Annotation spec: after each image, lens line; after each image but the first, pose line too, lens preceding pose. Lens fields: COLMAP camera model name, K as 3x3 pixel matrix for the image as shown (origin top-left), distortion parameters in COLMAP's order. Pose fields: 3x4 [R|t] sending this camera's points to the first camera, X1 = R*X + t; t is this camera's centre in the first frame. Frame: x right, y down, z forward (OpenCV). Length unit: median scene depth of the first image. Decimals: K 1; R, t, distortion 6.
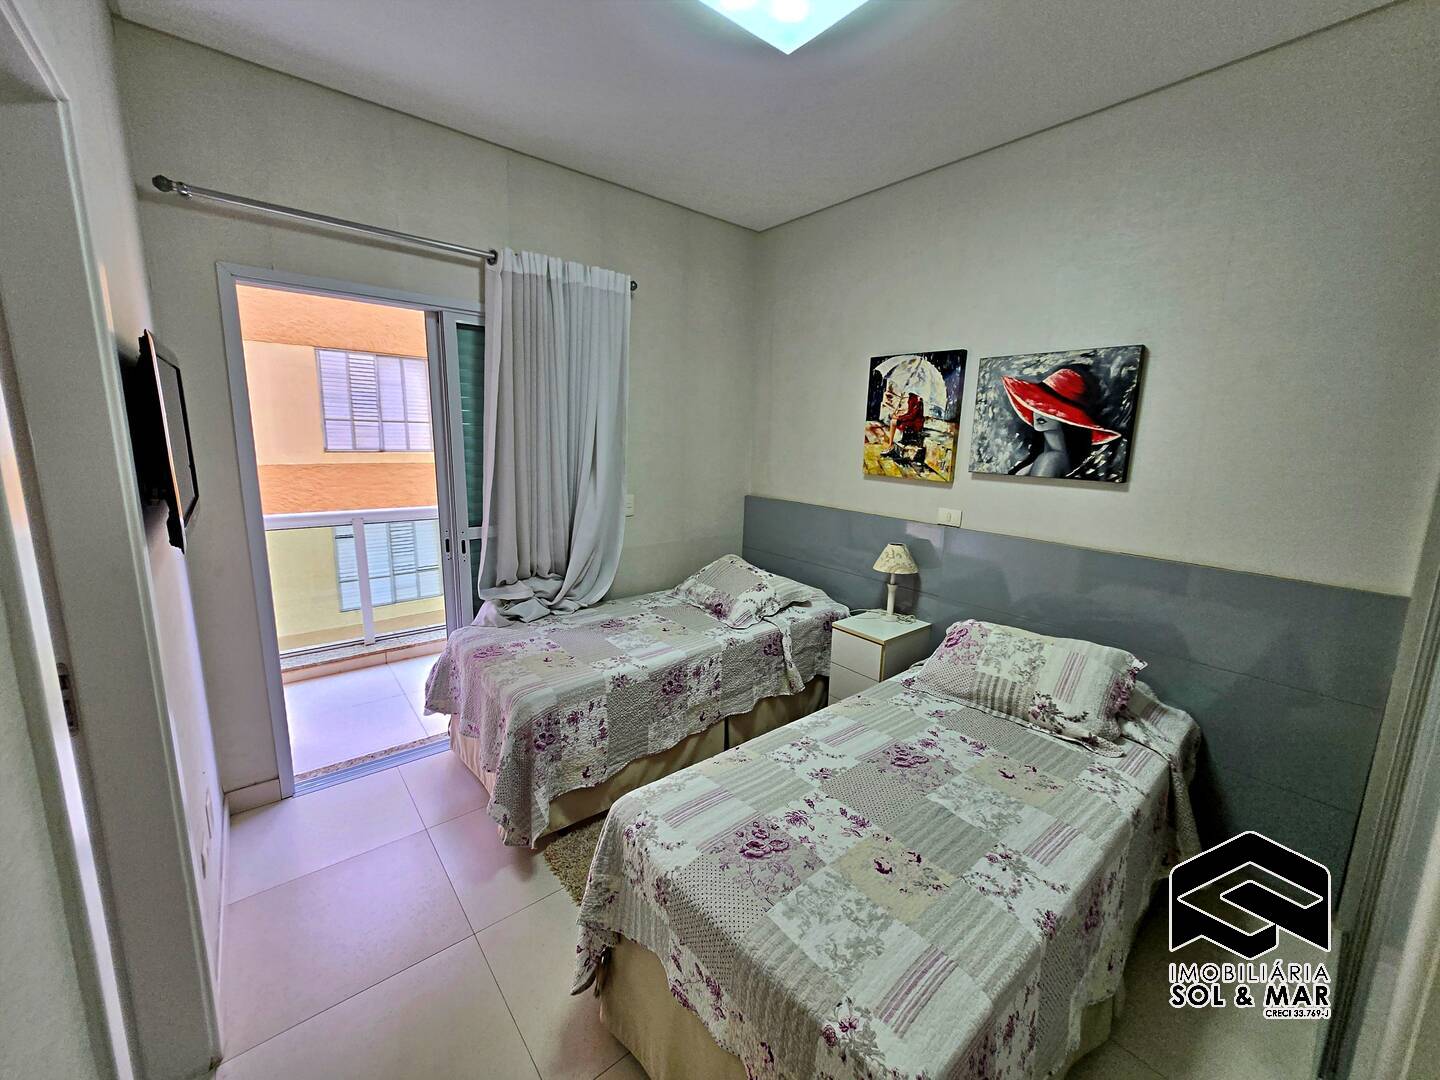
lens RADIAL K [[563.4, 0, 726.2], [0, 563.4, 532.0], [0, 0, 1]] dist [0.005291, -0.003181]
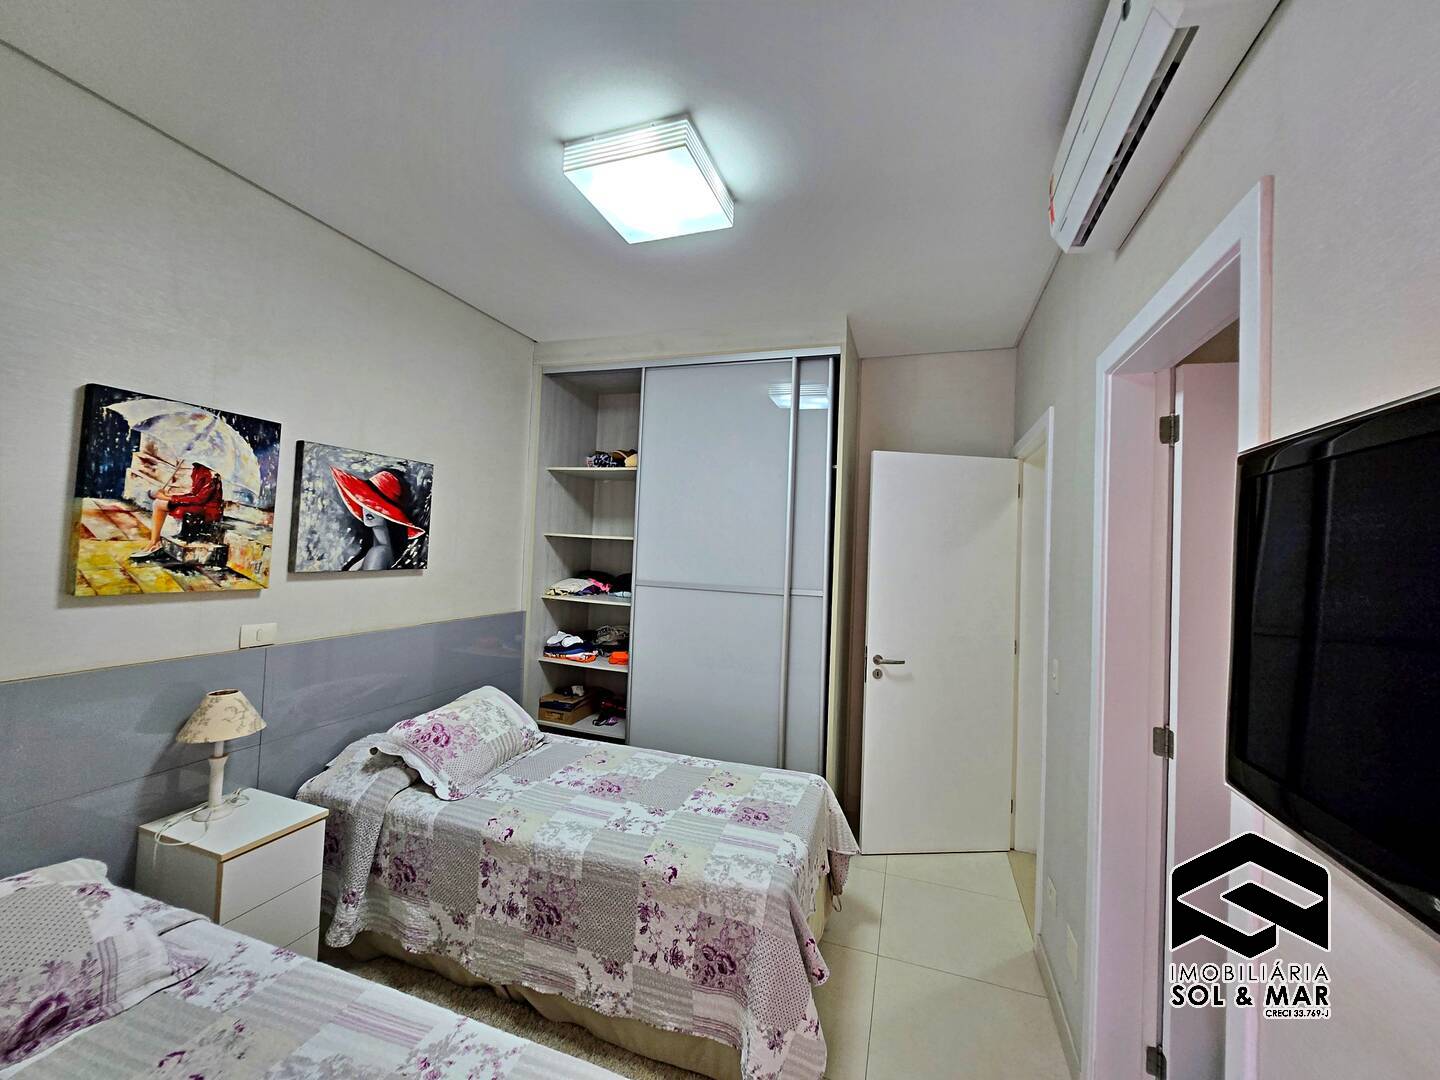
lens RADIAL K [[563.4, 0, 724.9], [0, 563.4, 534.4], [0, 0, 1]] dist [0.005291, -0.003181]
pose [[-0.519231, -0.026880, 0.854211, -0.576831], [0.097318, 0.991144, 0.090343, -0.169673], [-0.849075, 0.130039, -0.512017, 0.854089]]
